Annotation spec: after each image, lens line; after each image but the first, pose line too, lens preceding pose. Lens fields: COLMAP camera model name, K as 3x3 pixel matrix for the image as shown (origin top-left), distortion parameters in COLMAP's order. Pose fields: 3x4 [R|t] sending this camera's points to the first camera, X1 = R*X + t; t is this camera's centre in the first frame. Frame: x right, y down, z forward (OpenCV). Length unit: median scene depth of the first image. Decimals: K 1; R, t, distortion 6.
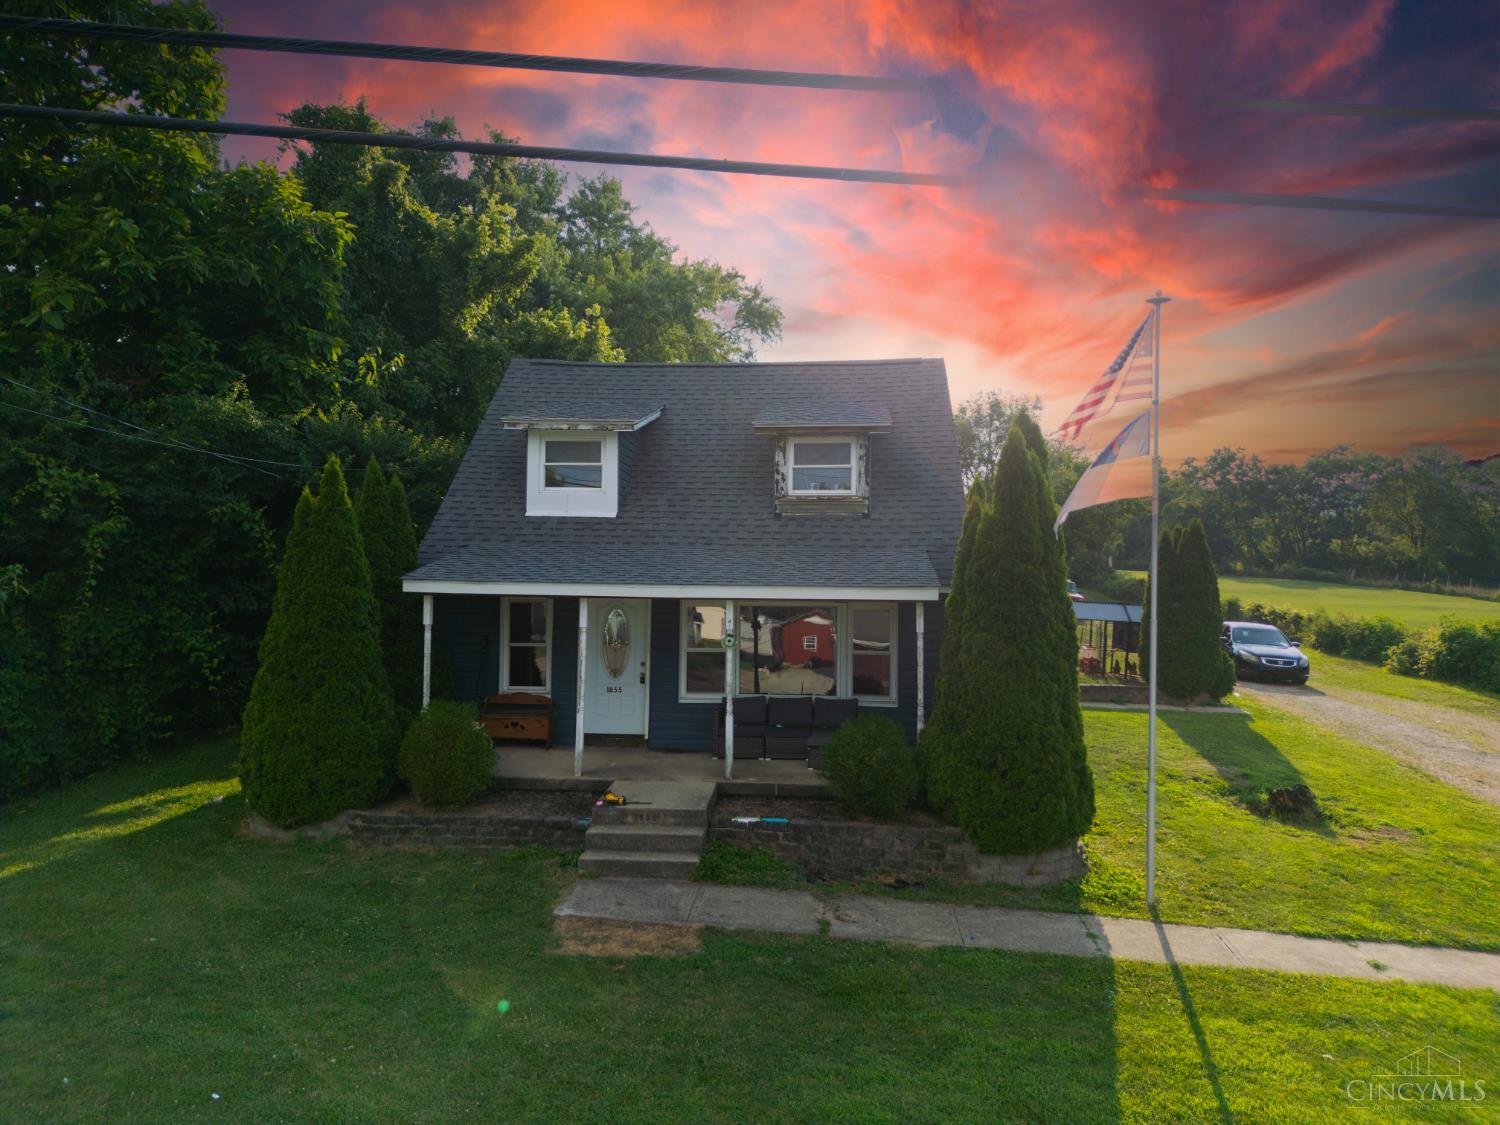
lens RADIAL K [[1054.3, 0, 750.0], [0, 1054.3, 562.5], [0, 0, 1]] dist [0.045613, -0.035978]
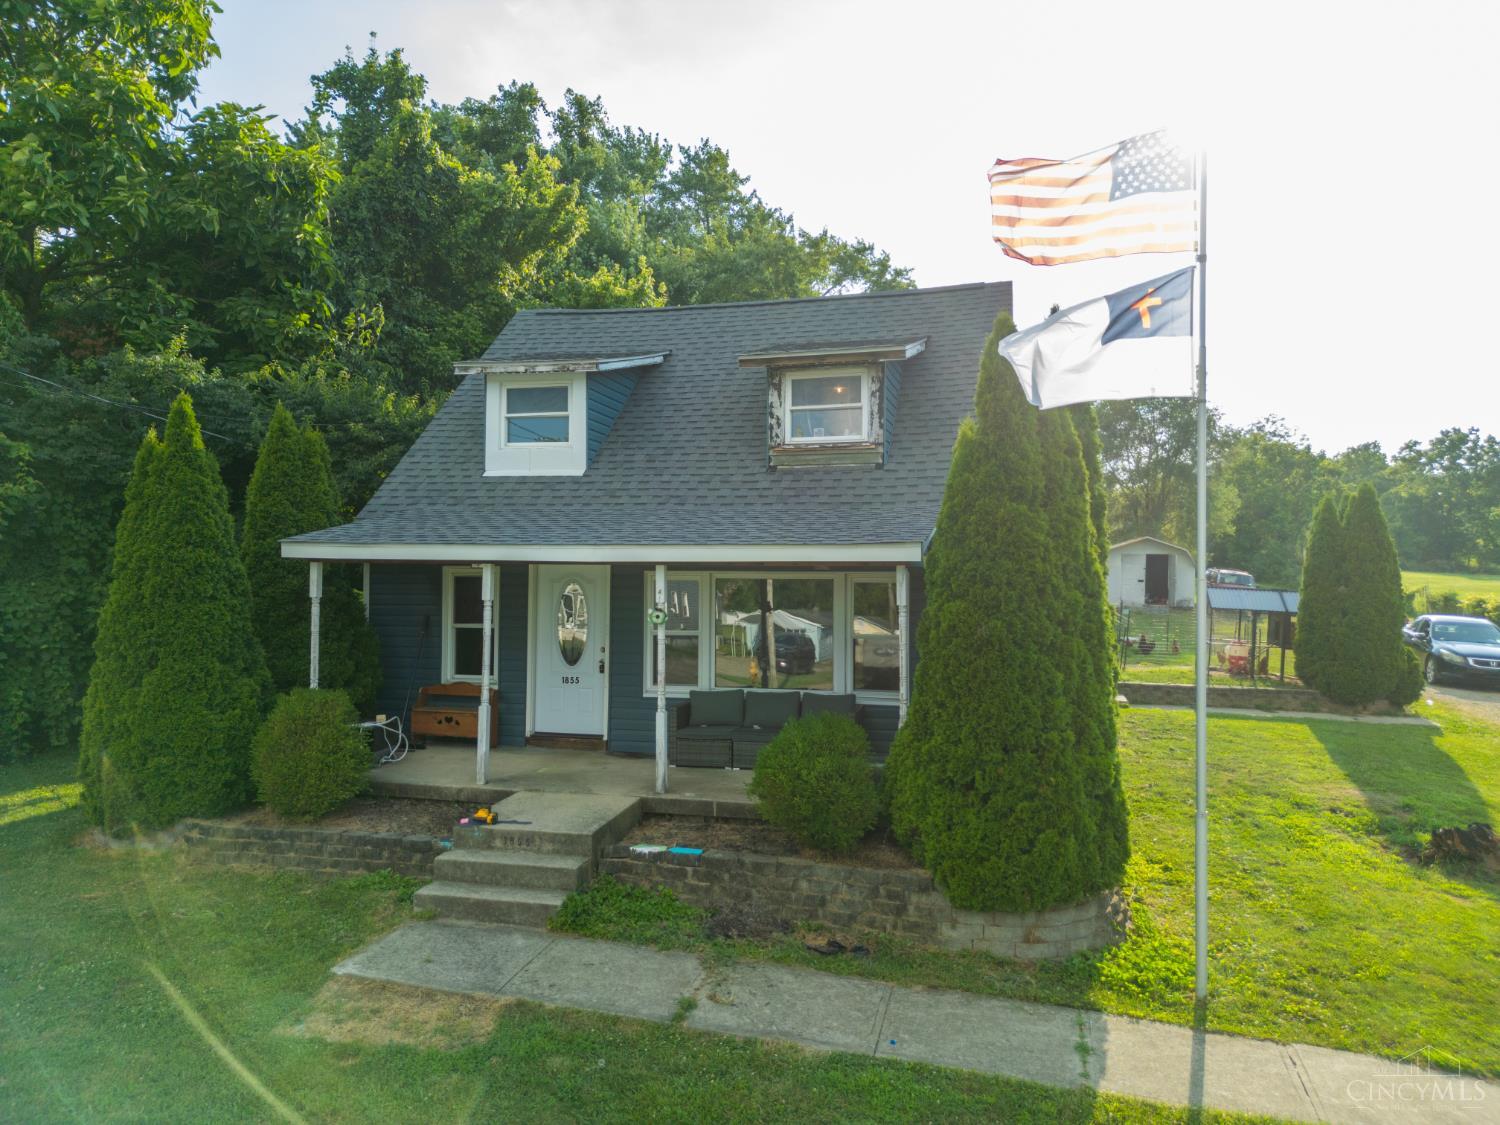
lens RADIAL K [[1054.3, 0, 750.0], [0, 1054.3, 562.5], [0, 0, 1]] dist [0.045613, -0.035978]
pose [[0.985671, -0.006799, -0.168544, 0.186625], [0.006201, 0.999972, -0.004069, 0.039378], [0.168567, 0.002966, 0.985686, 0.249117]]
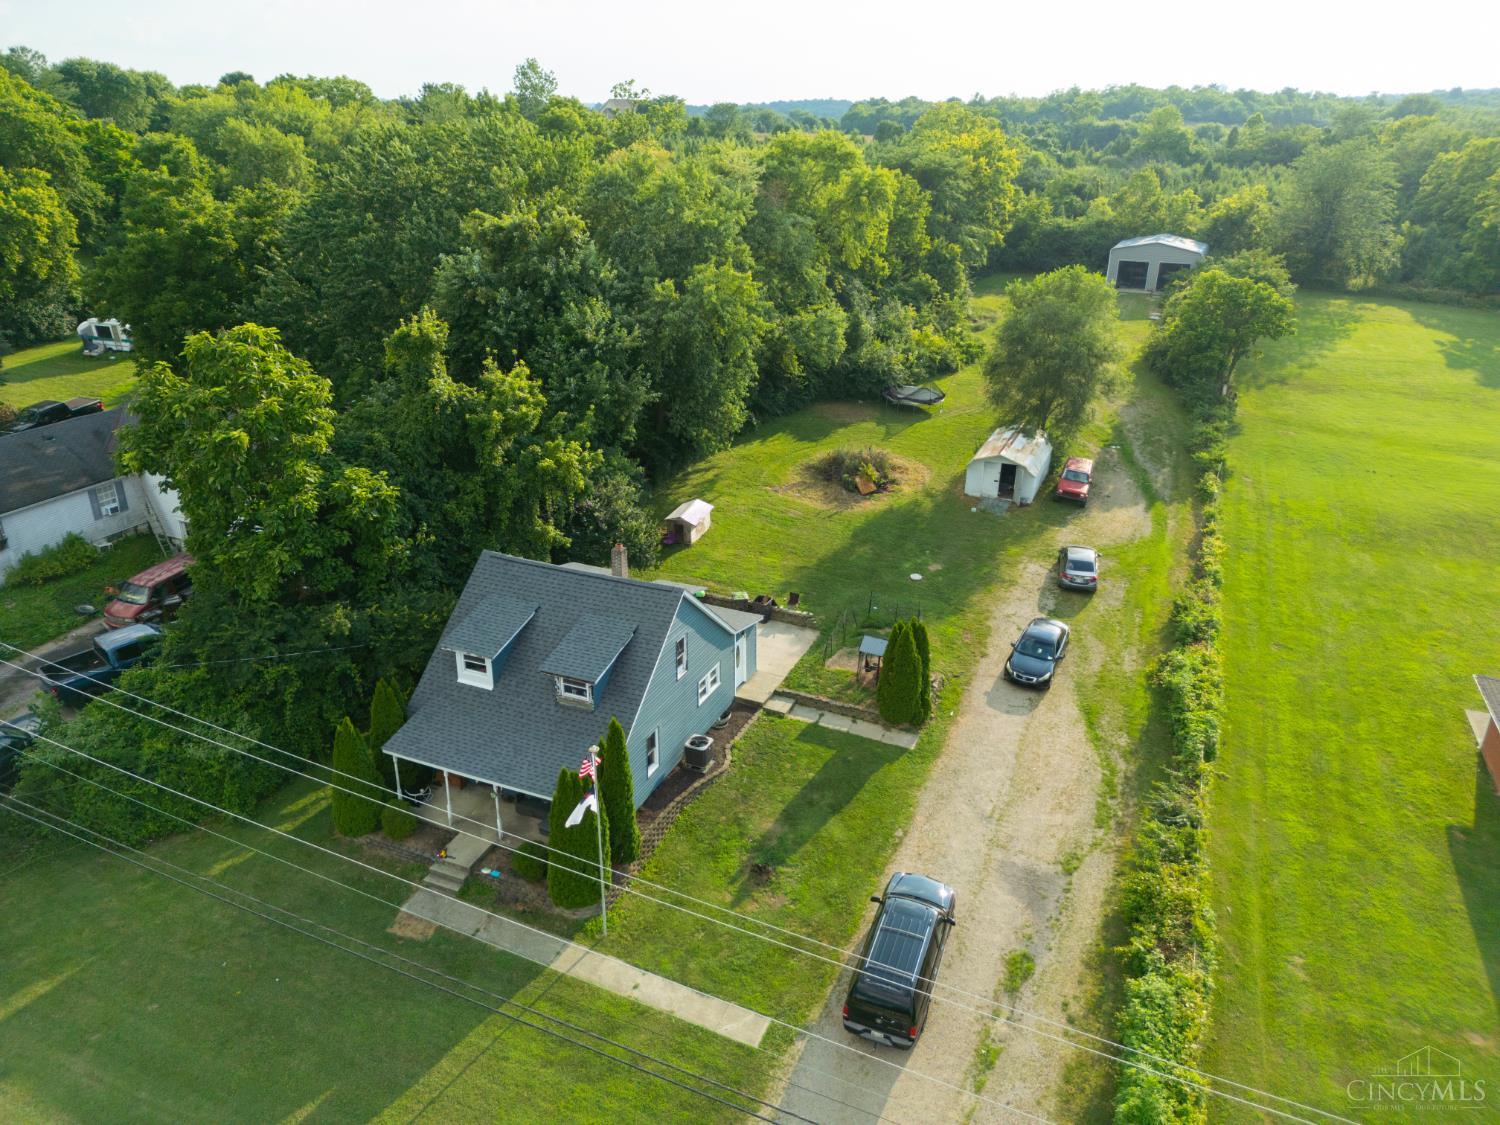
lens RADIAL K [[1032.3, 0, 750.0], [0, 1032.3, 562.5], [0, 0, 1]] dist [0.000138, -0.004374]
pose [[0.946440, 0.123993, -0.298121, 1.256137], [0.003754, 0.919035, 0.394158, -1.442235], [0.322857, -0.374167, 0.869346, -0.745200]]
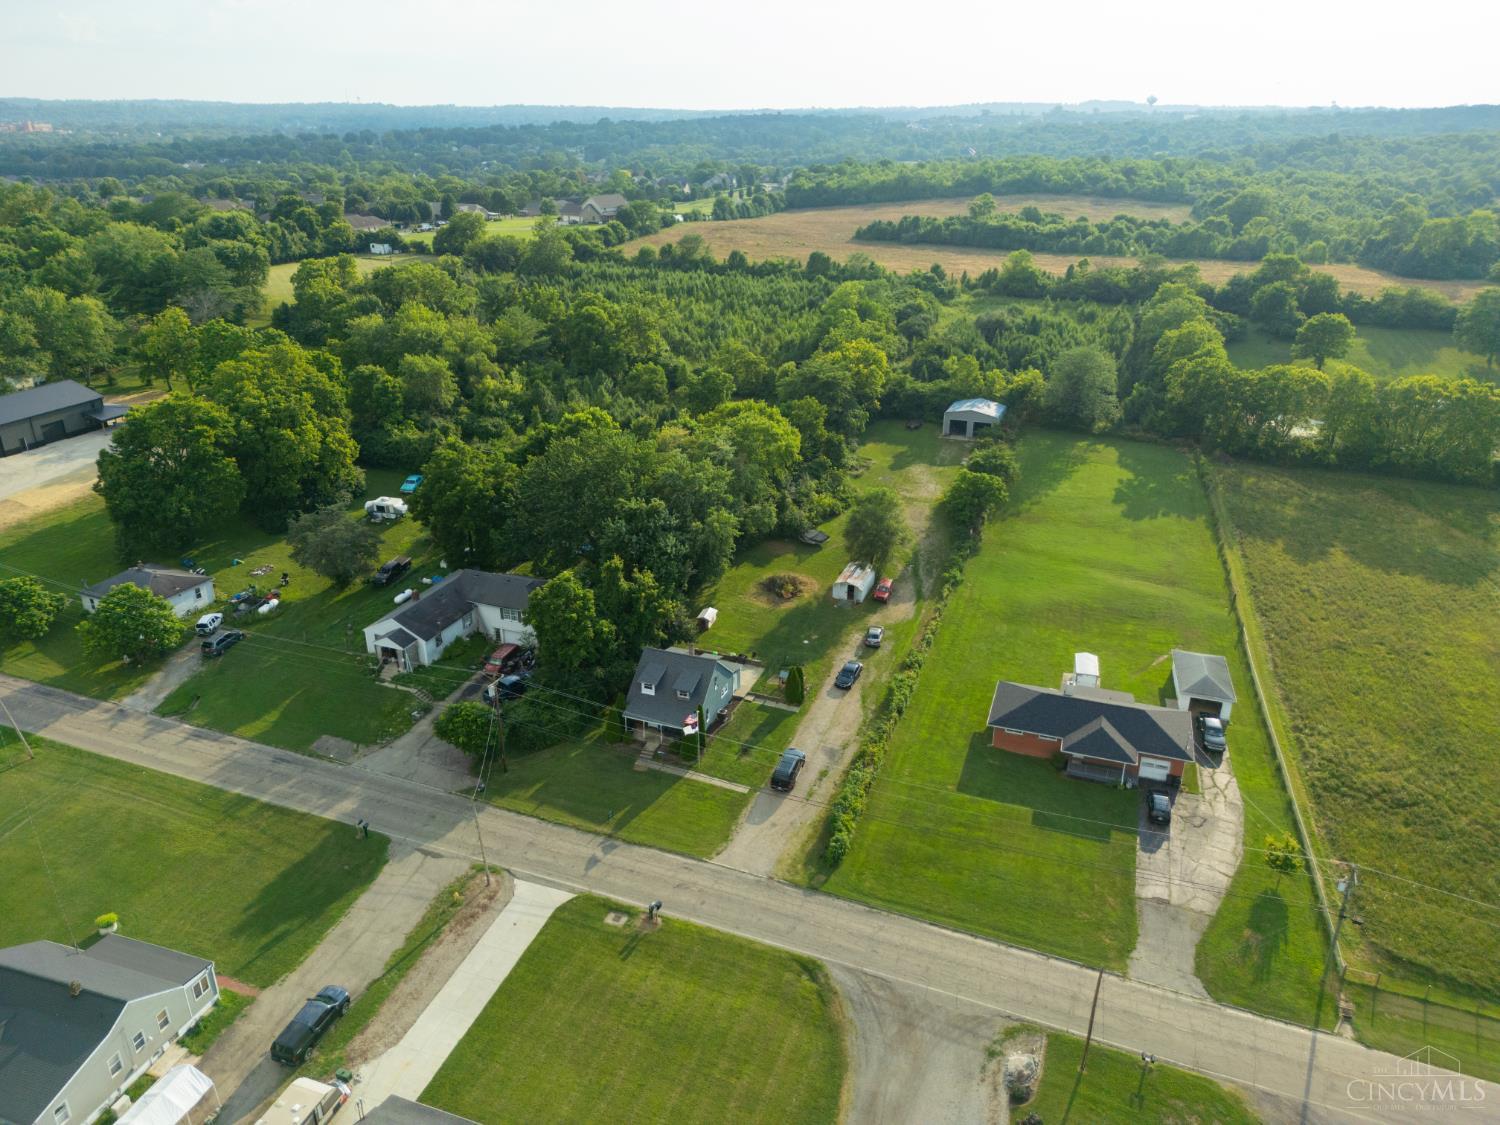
lens RADIAL K [[1032.3, 0, 750.0], [0, 1032.3, 562.5], [0, 0, 1]] dist [0.000138, -0.004374]
pose [[0.959928, 0.103198, -0.260553, 2.598598], [0.009238, 0.917573, 0.397460, -4.284771], [0.280094, -0.383940, 0.879851, -5.323878]]
